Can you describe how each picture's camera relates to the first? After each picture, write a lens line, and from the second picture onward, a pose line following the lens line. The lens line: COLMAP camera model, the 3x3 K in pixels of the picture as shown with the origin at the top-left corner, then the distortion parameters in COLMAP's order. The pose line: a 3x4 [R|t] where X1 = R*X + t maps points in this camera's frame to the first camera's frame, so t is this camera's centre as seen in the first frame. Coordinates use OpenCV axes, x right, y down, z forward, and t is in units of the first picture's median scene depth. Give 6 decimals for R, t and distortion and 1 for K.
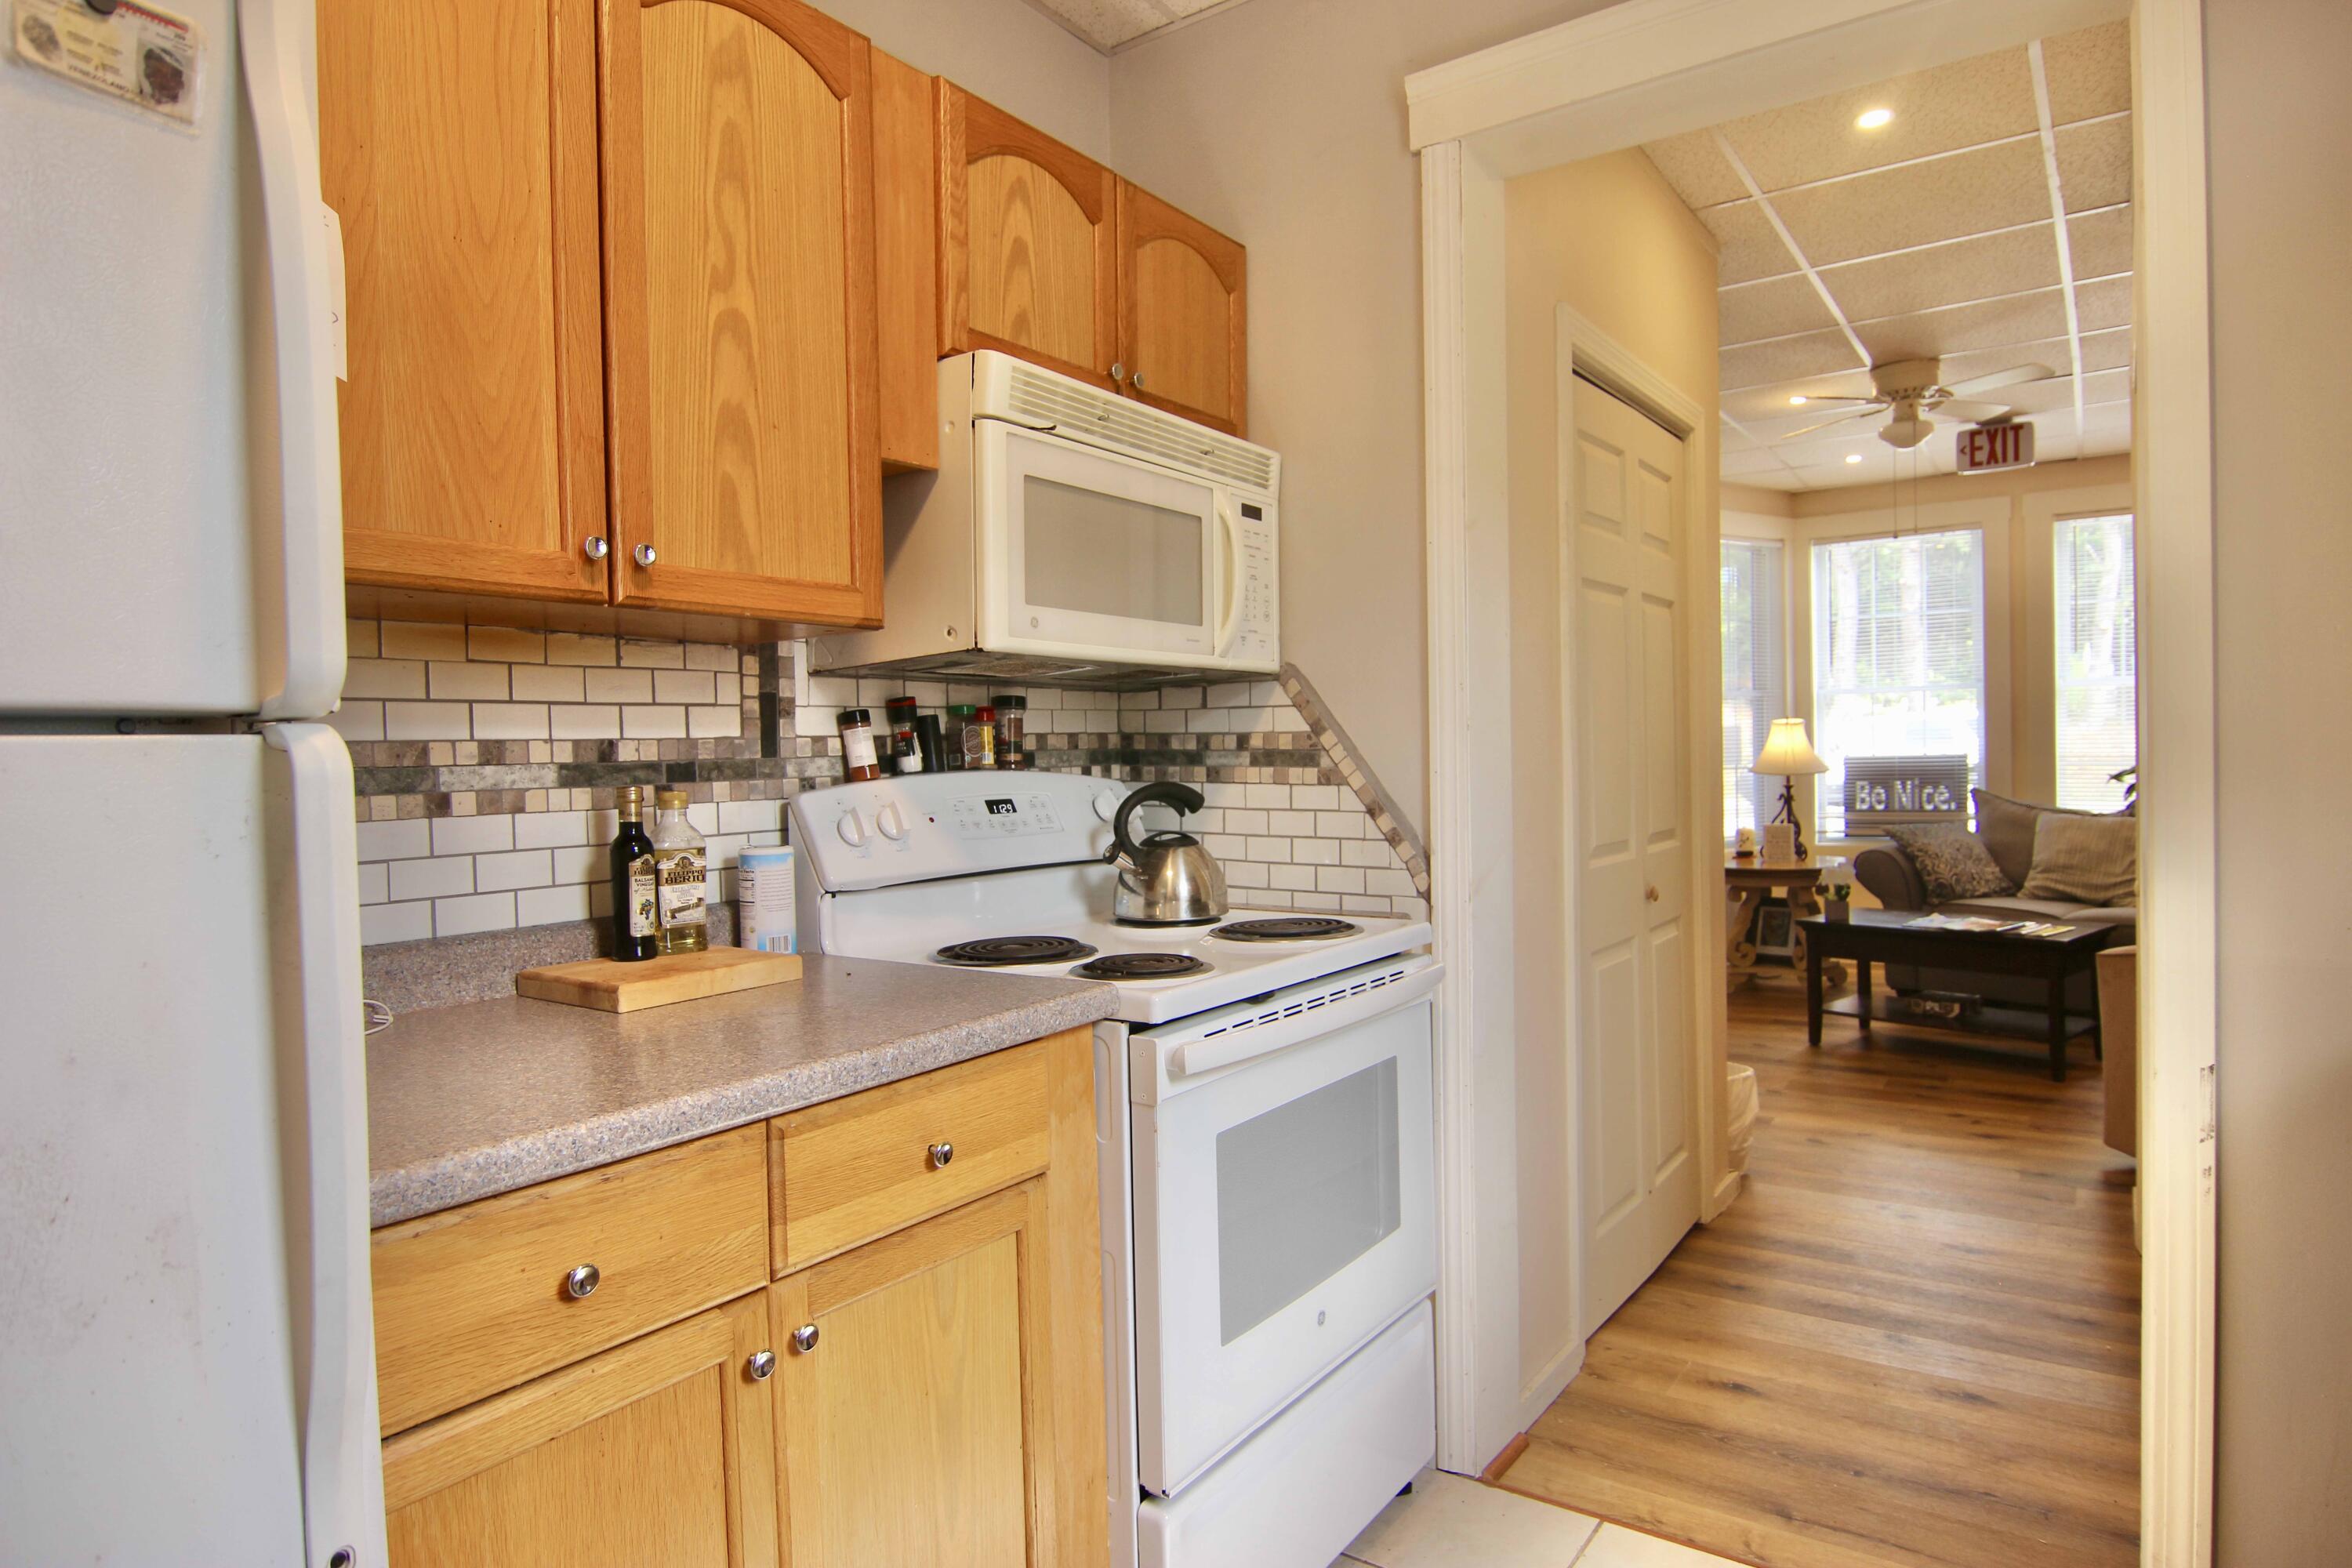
lens RADIAL K [[1327.4, 0, 1173.1], [0, 1327.4, 779.7], [0, 0, 1]] dist [-0.000370, -0.016568]
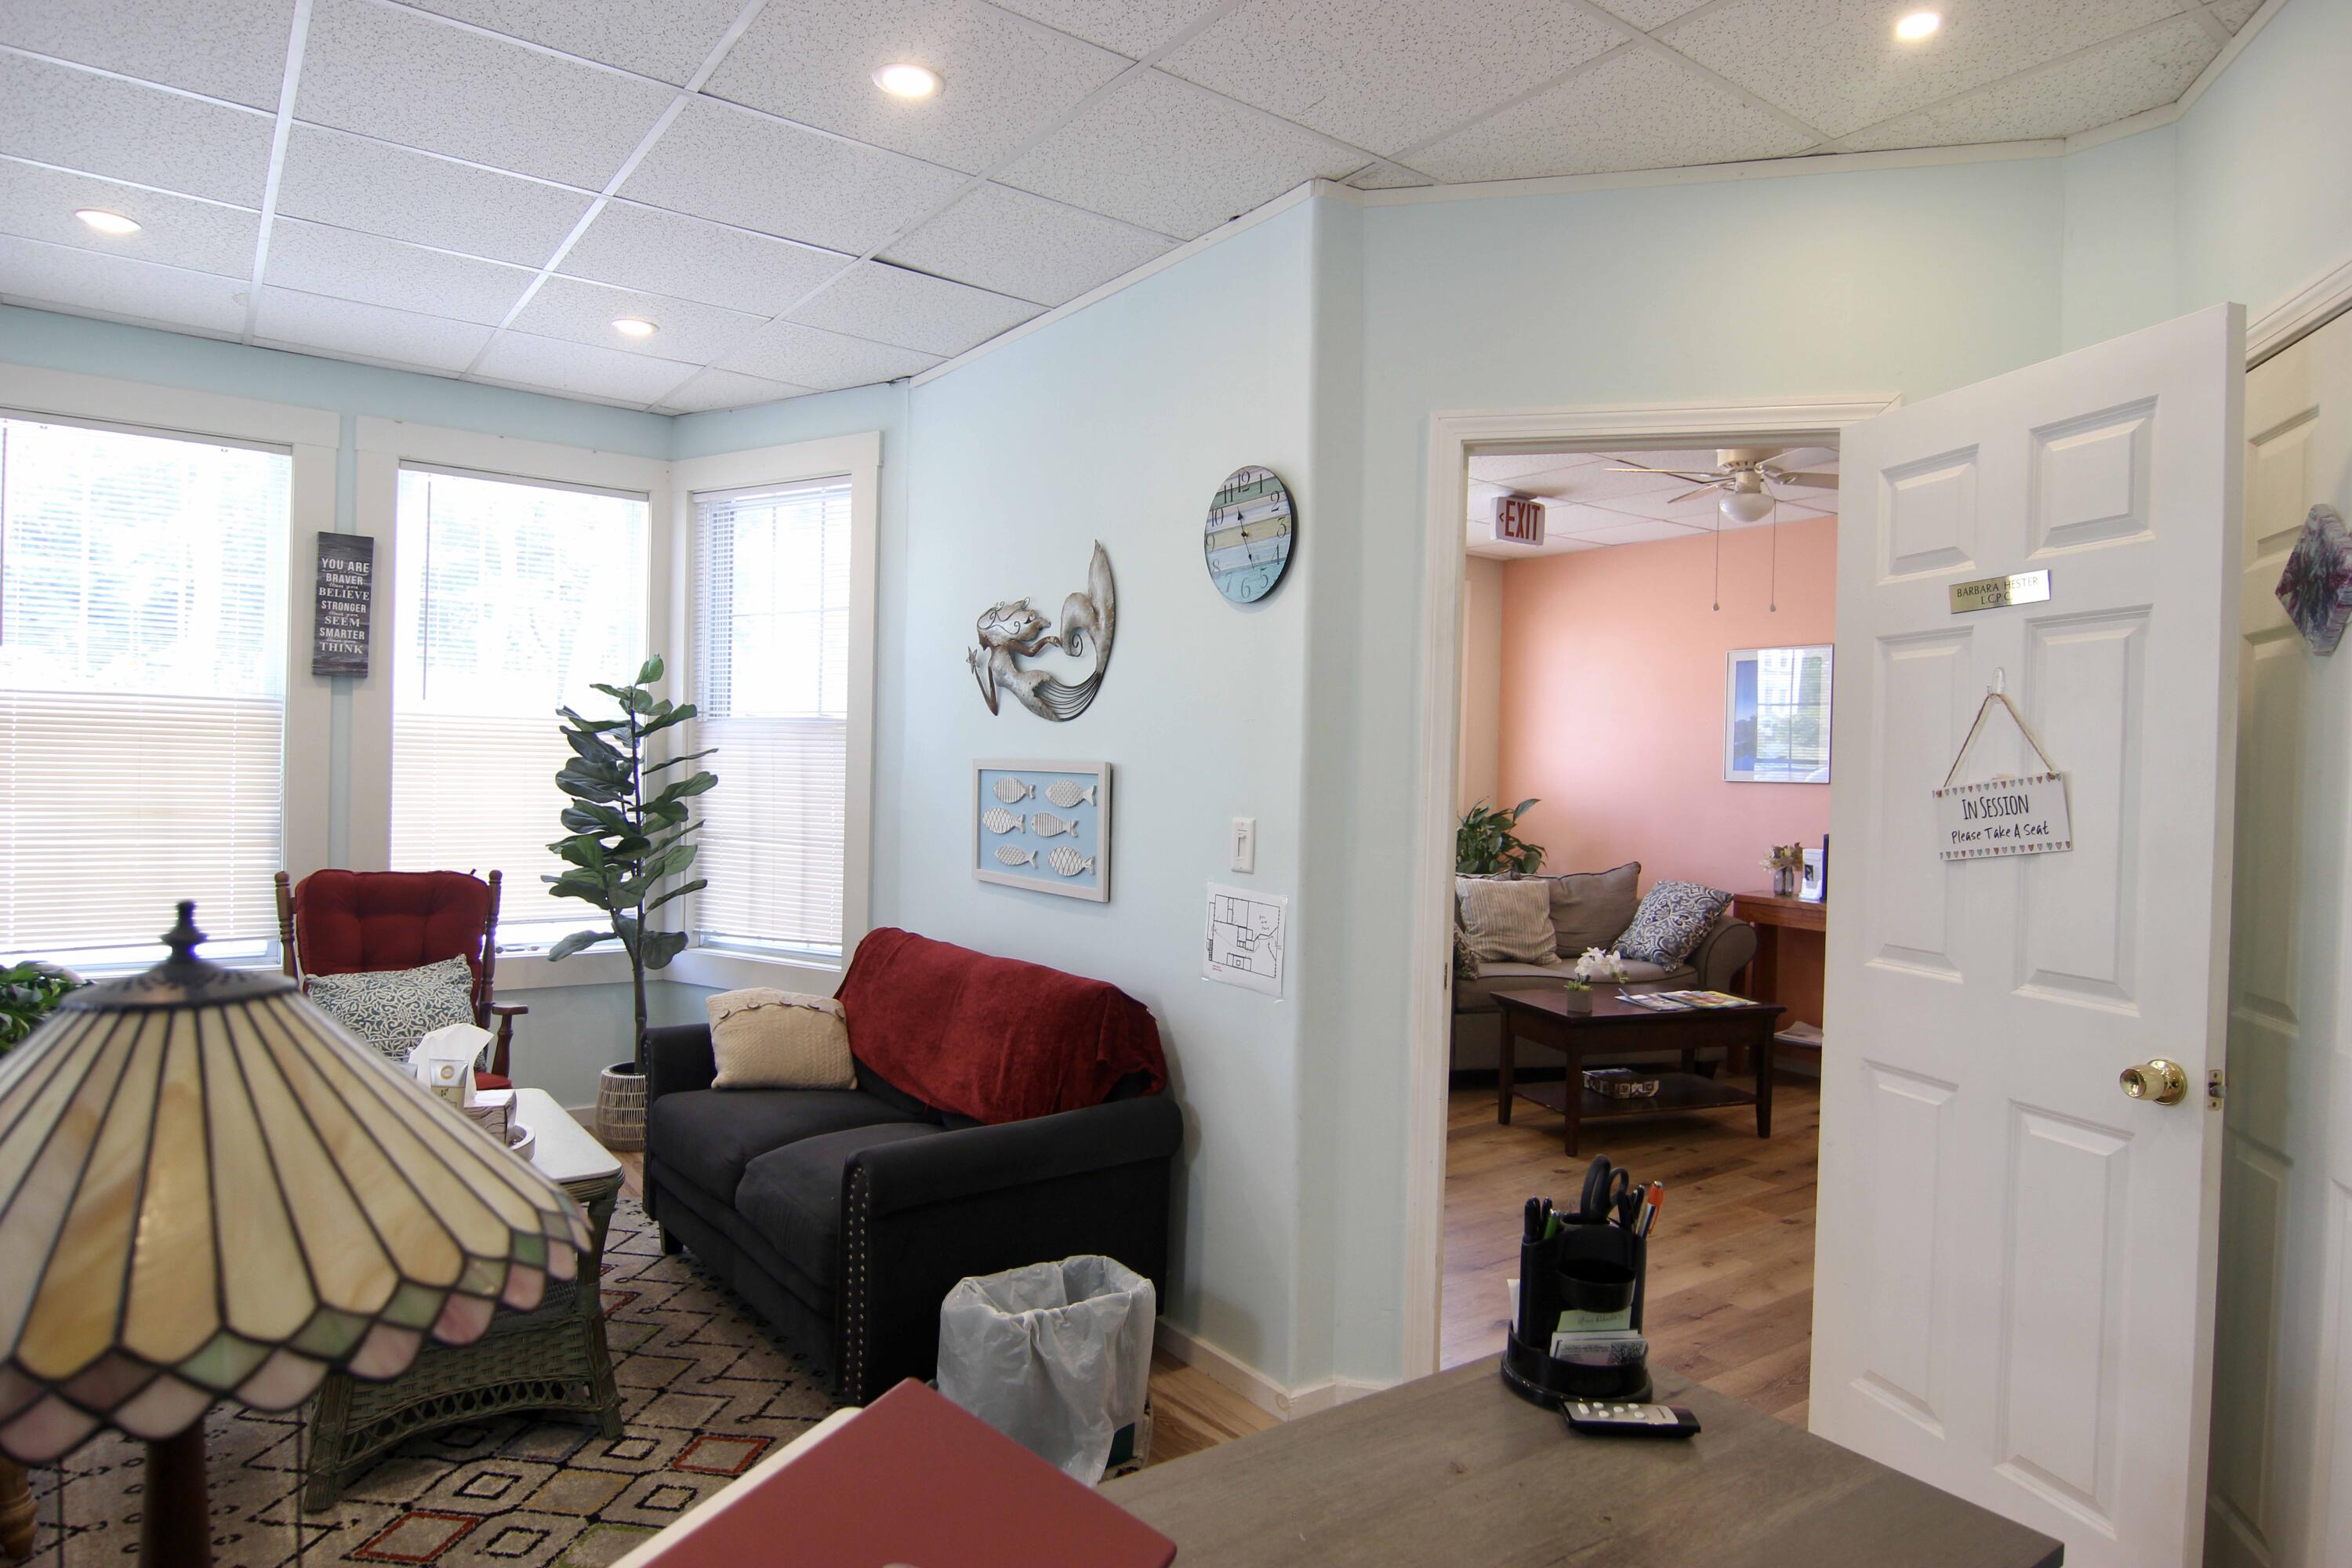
lens RADIAL K [[1358.9, 0, 1176.0], [0, 1358.9, 780.2], [0, 0, 1]] dist [-0.002438, -0.012837]
pose [[0.314313, 0.023239, 0.949035, -0.441351], [-0.014462, 0.999702, -0.019691, -0.028041], [-0.949209, -0.007535, 0.314555, 0.911437]]
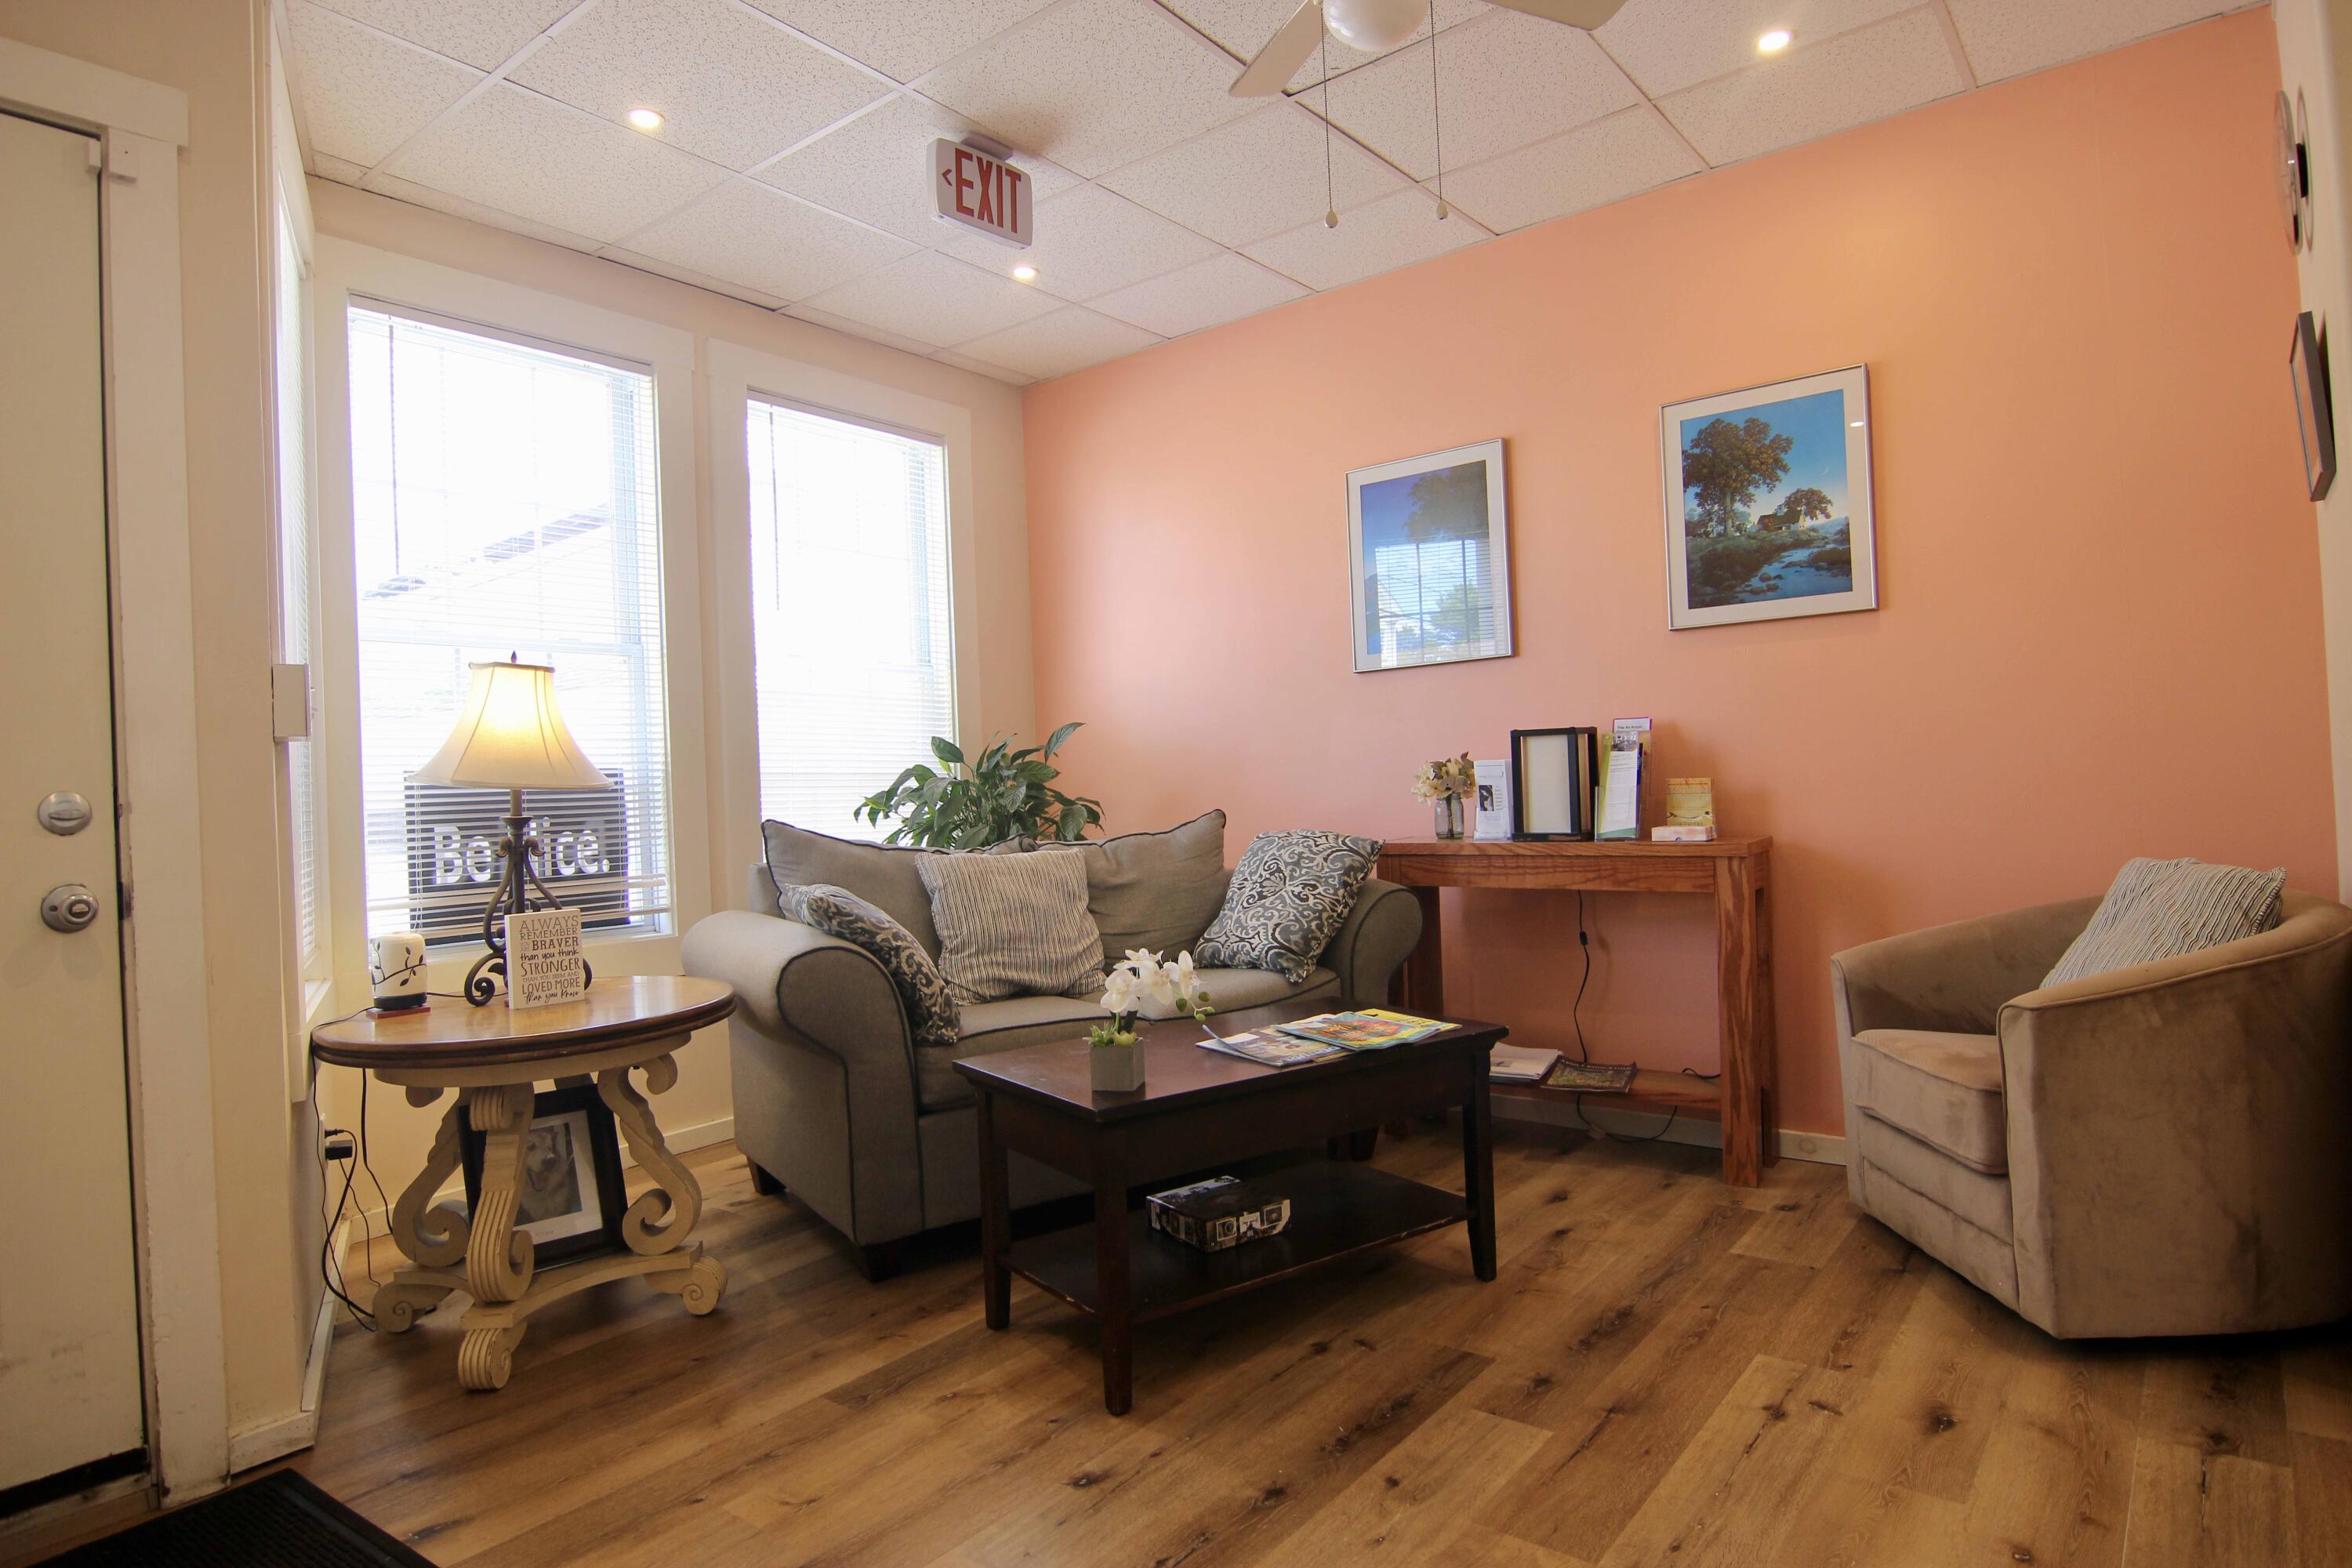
lens RADIAL K [[1322.0, 0, 1169.9], [0, 1322.0, 780.4], [0, 0, 1]] dist [-0.000190, -0.014998]
pose [[0.060870, 0.032665, 0.997611, 0.073203], [0.059795, 0.997550, -0.036311, 0.022404], [-0.996353, 0.061862, 0.058768, 0.894413]]
